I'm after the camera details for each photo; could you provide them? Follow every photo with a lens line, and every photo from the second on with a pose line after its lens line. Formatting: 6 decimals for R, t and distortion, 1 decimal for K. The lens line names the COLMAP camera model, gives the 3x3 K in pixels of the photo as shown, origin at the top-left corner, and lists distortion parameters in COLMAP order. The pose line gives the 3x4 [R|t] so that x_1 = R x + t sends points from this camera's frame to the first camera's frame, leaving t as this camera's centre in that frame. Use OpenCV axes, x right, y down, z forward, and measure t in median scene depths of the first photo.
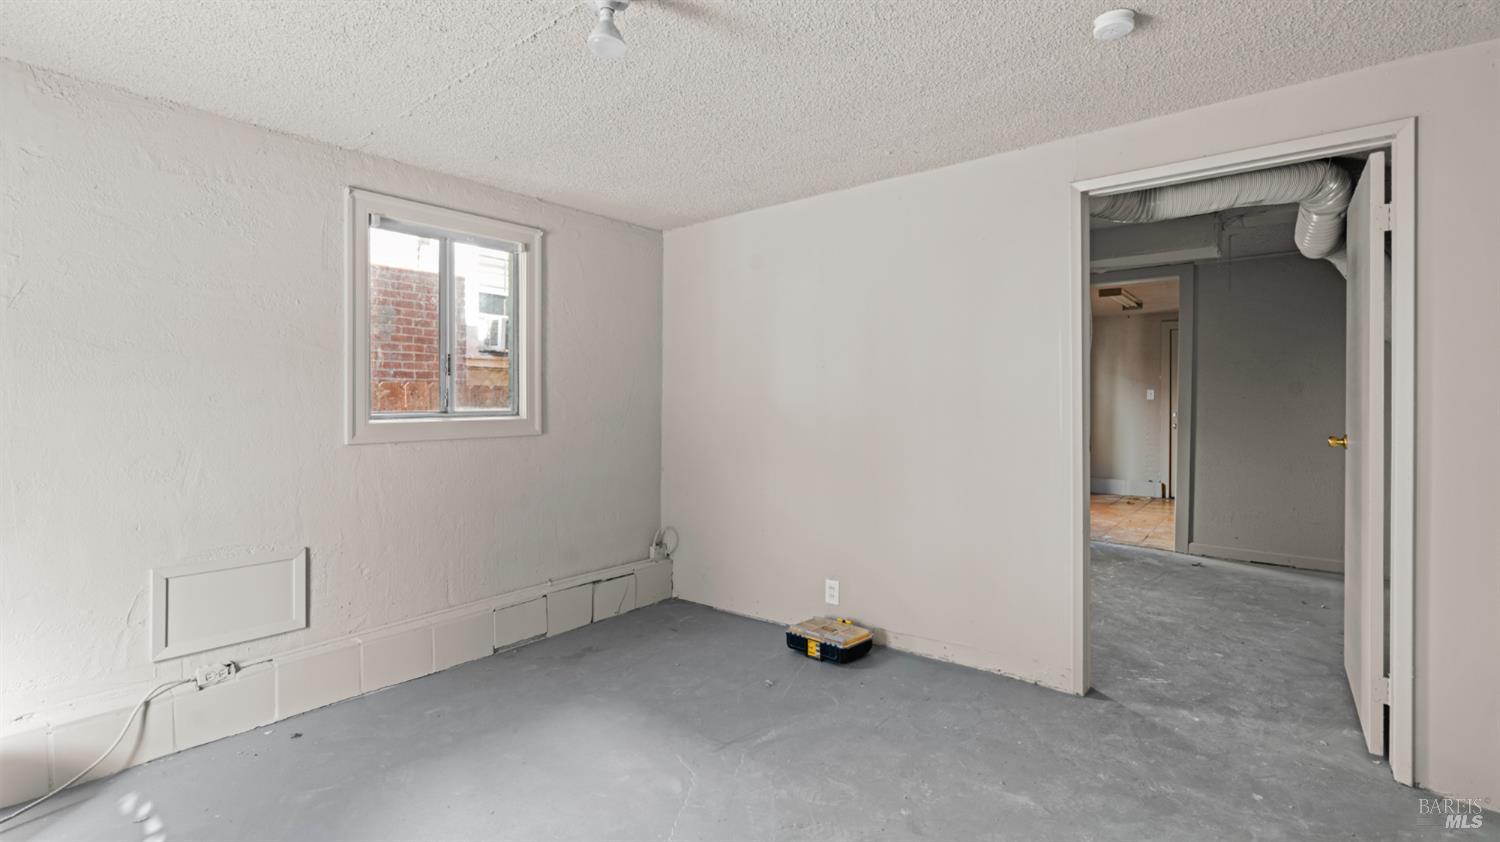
lens RADIAL K [[683.5, 0, 747.2], [0, 683.5, 409.1], [0, 0, 1]] dist [-0.004551, 0.000864]
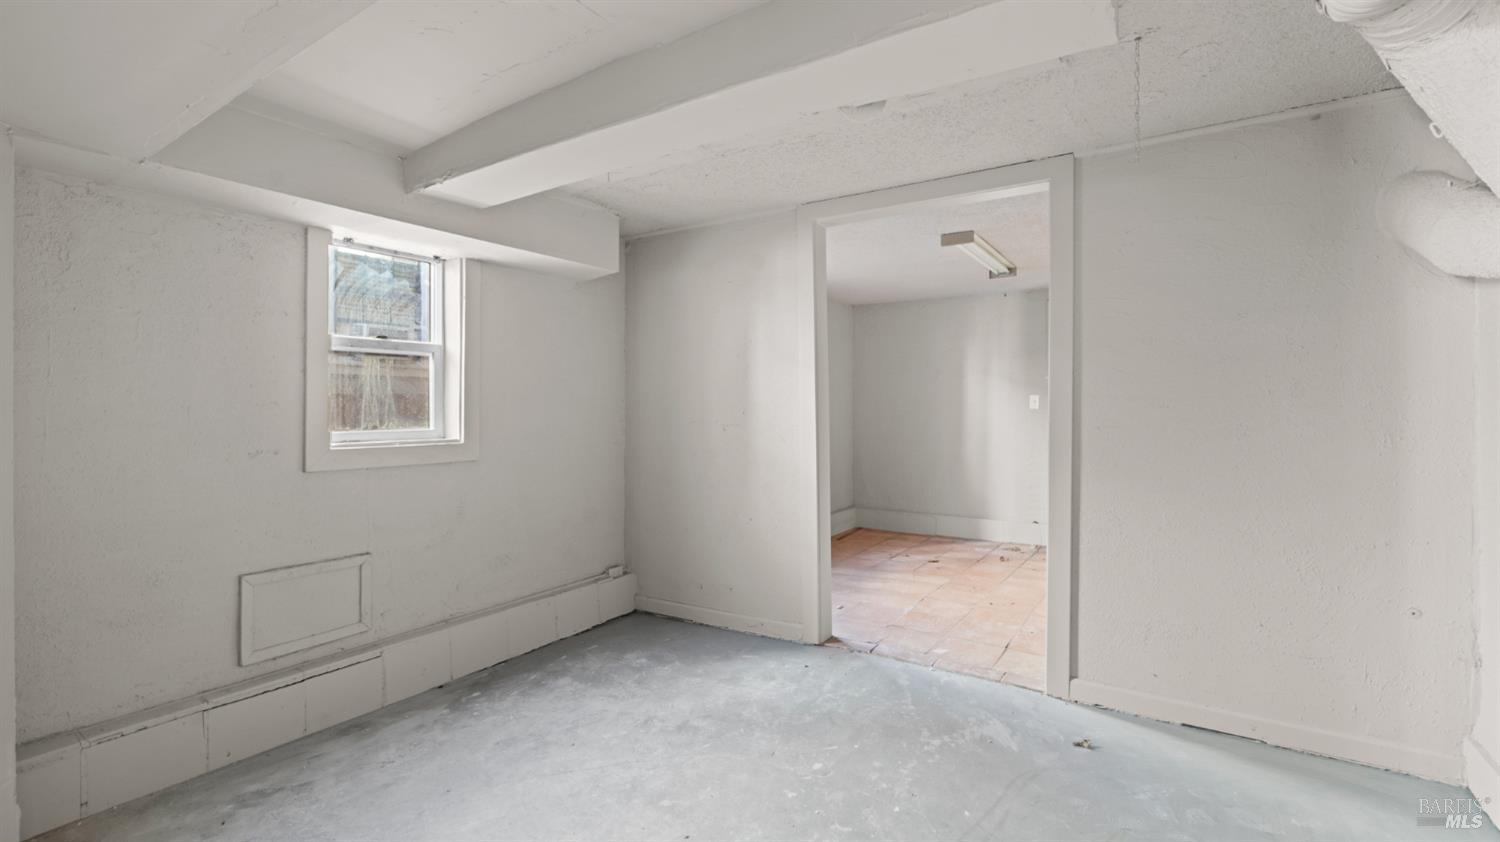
lens RADIAL K [[683.5, 0, 750.8], [0, 683.5, 416.3], [0, 0, 1]] dist [-0.004551, 0.000864]
pose [[0.994616, -0.007542, 0.103356, 0.279492], [0.007893, 0.999964, -0.002988, -0.008164], [-0.103330, 0.003788, 0.994640, 0.400270]]
